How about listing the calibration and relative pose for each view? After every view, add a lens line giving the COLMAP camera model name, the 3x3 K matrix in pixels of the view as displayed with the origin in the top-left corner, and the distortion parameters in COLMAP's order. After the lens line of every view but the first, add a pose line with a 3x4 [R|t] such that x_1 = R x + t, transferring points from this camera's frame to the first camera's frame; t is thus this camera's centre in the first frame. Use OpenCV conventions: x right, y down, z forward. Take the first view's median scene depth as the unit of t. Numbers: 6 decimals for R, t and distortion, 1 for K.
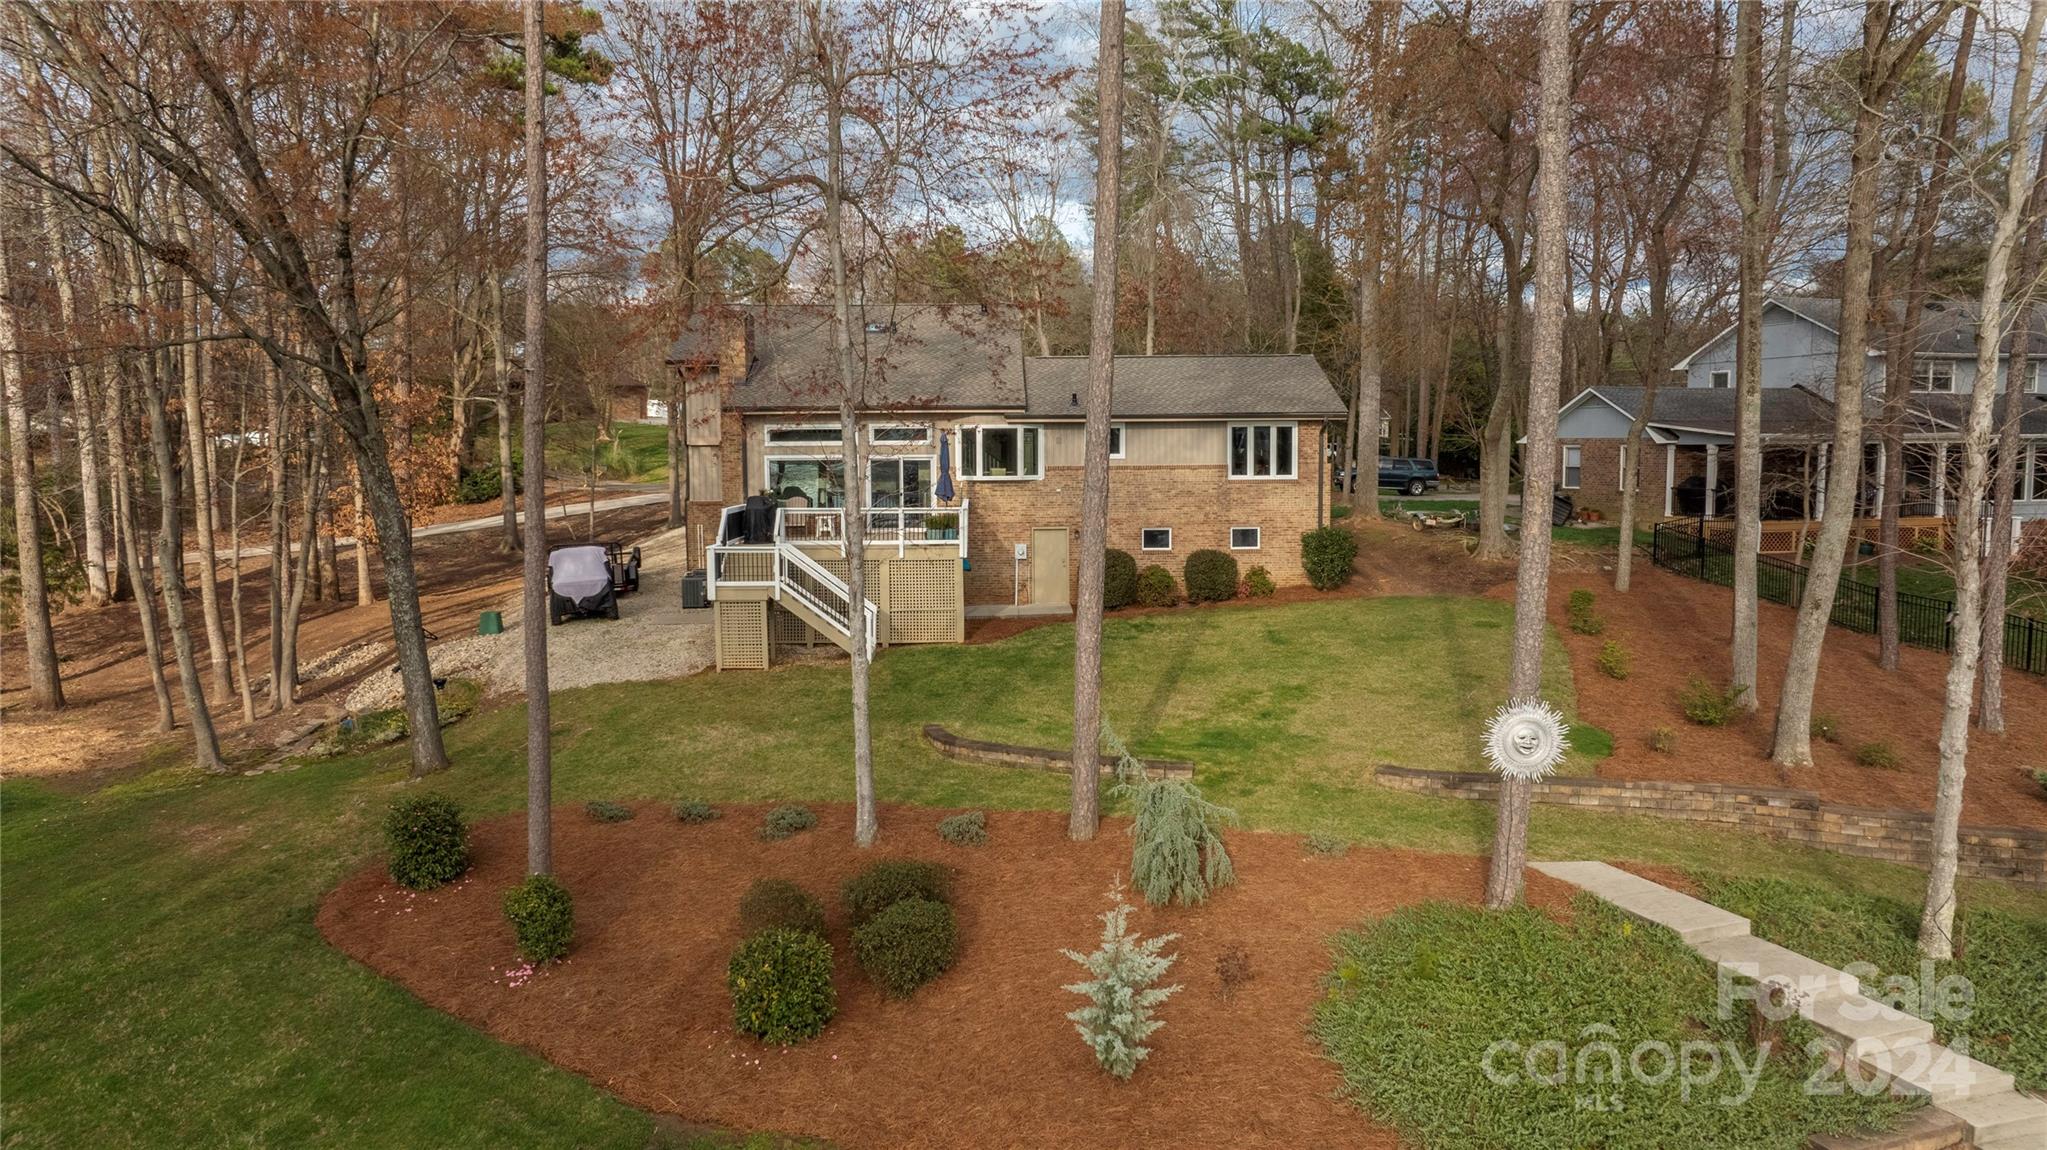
lens RADIAL K [[1436.6, 0, 1021.3], [0, 1436.6, 566.2], [0, 0, 1]] dist [-0.026509, -0.000042]
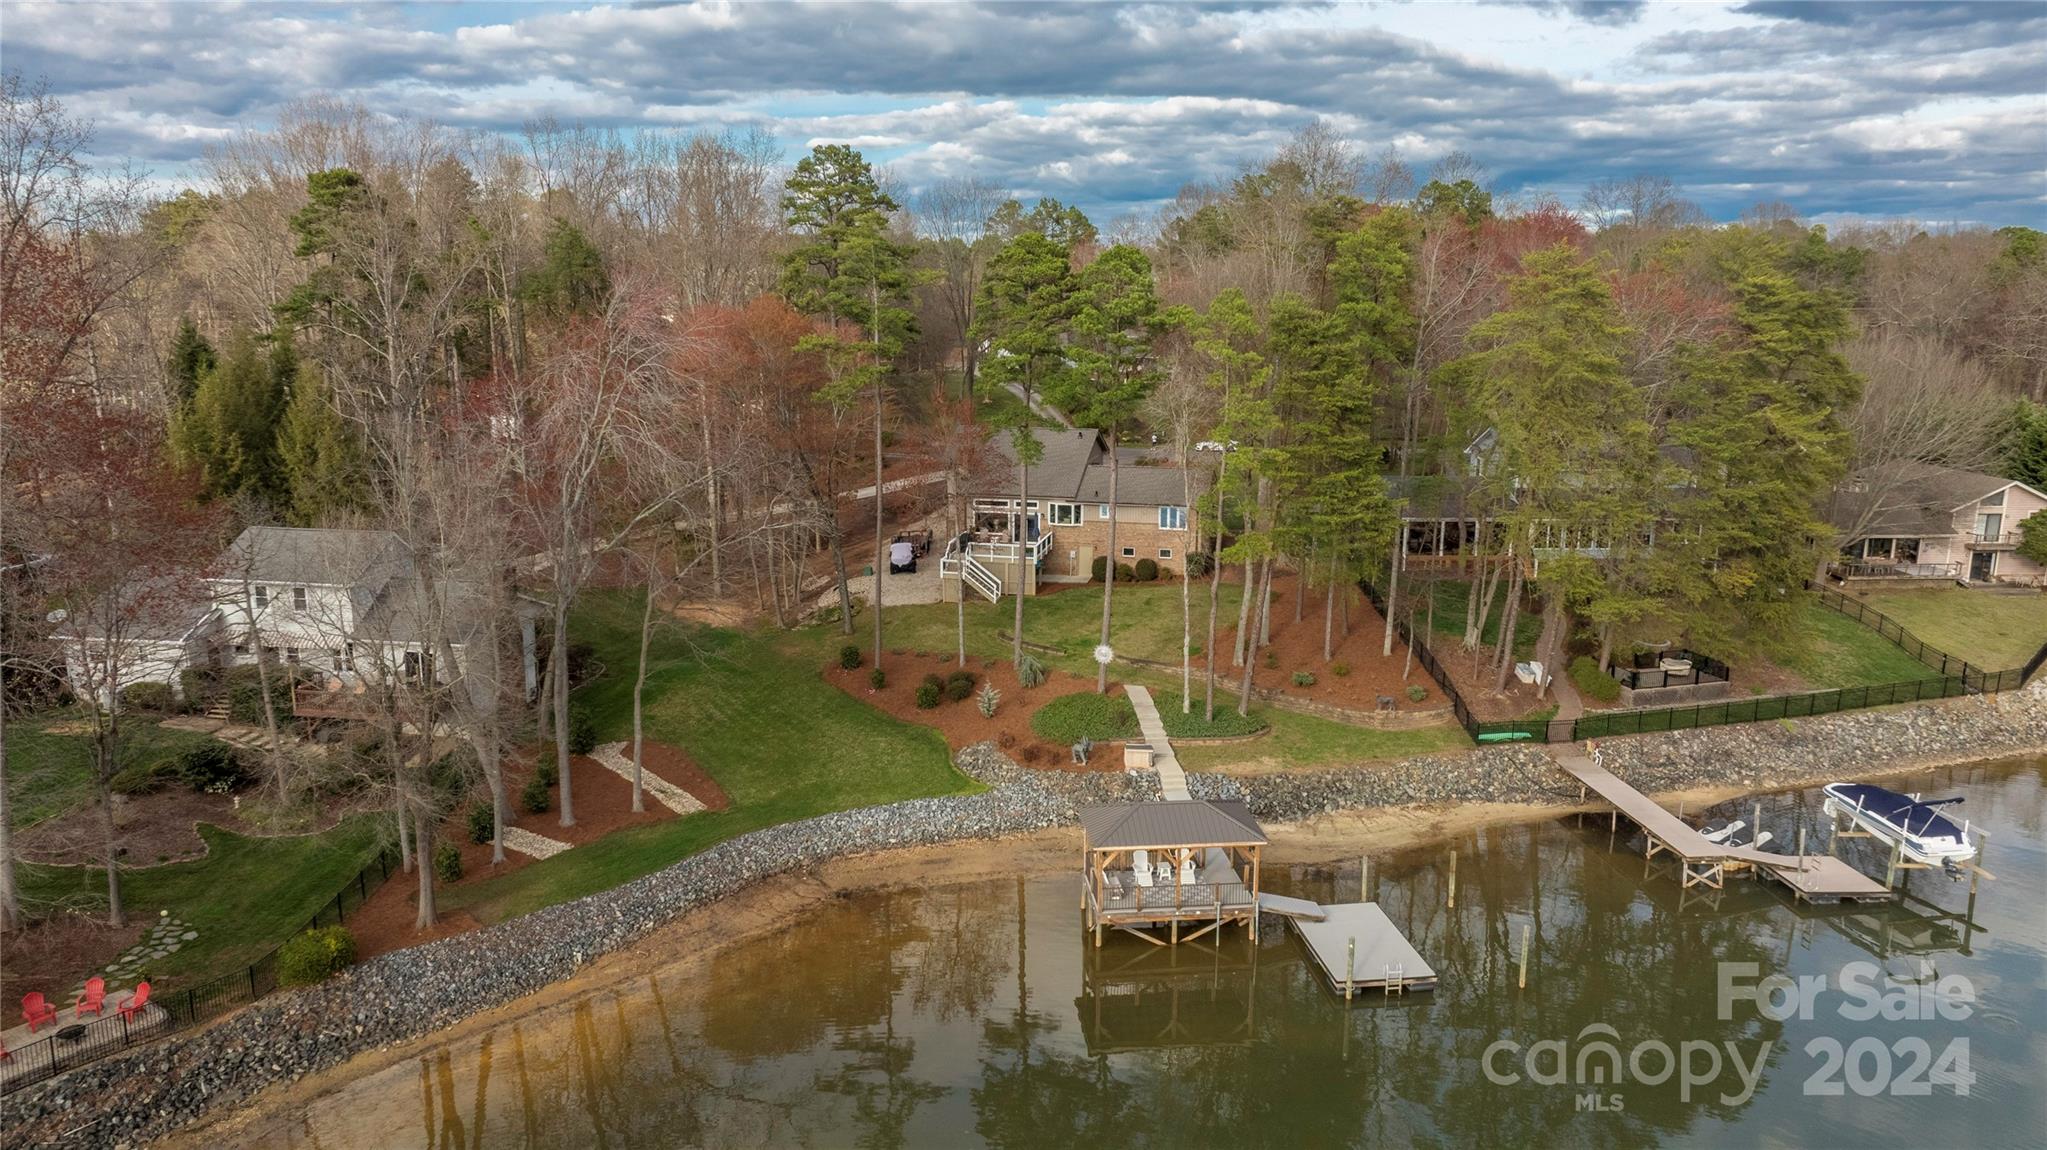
lens RADIAL K [[1436.6, 0, 1021.3], [0, 1436.6, 566.2], [0, 0, 1]] dist [-0.026509, -0.000042]
pose [[0.967159, 0.058868, -0.247261, 0.528925], [-0.028512, 0.991797, 0.124605, -0.296968], [0.252567, -0.113463, 0.960904, -1.400645]]
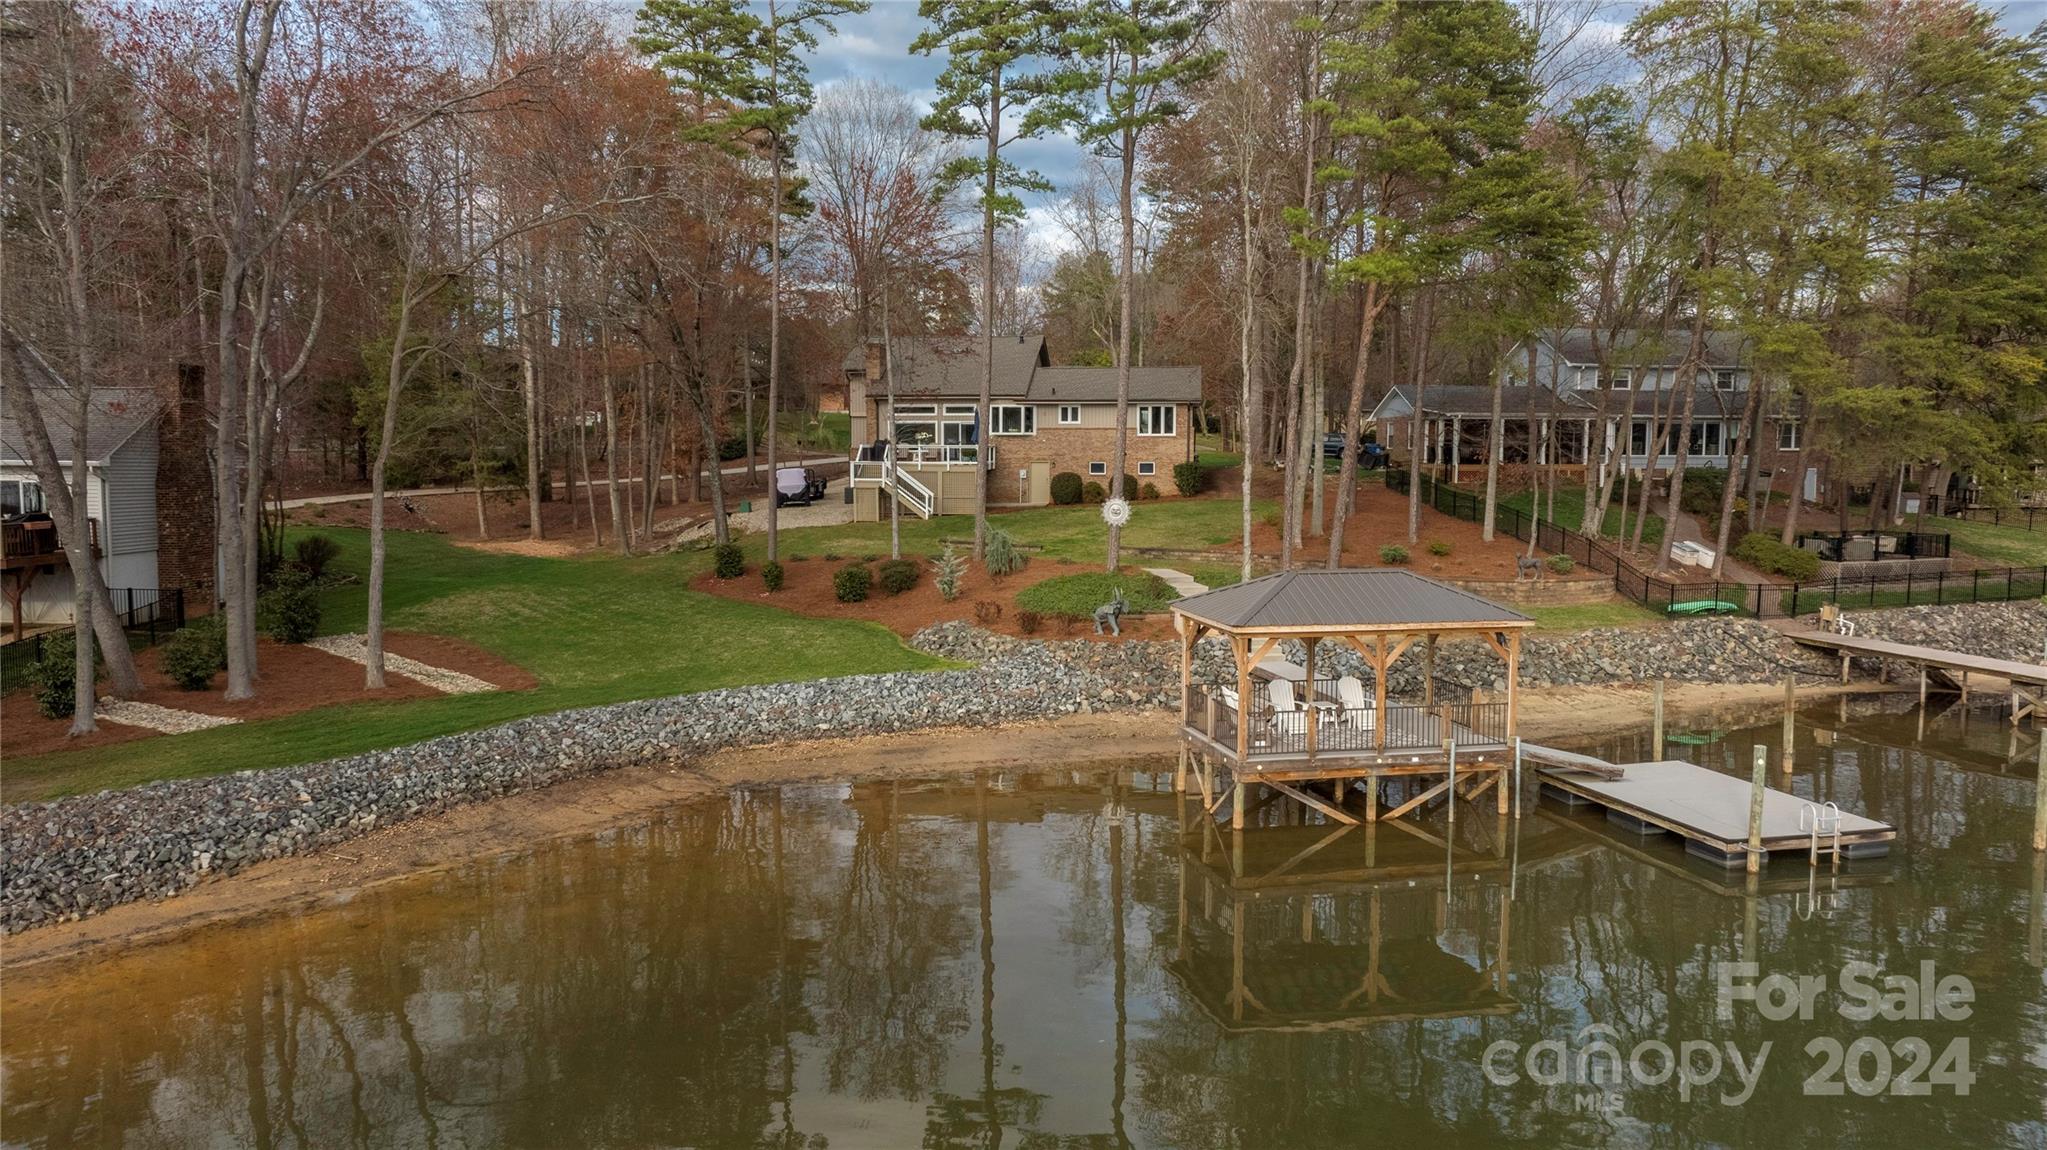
lens RADIAL K [[1436.6, 0, 1021.3], [0, 1436.6, 566.2], [0, 0, 1]] dist [-0.026509, -0.000042]
pose [[0.989221, 0.019570, -0.145115, 0.270754], [-0.019716, 0.999806, 0.000433, 0.108988], [0.145095, 0.002433, 0.989415, -0.835362]]
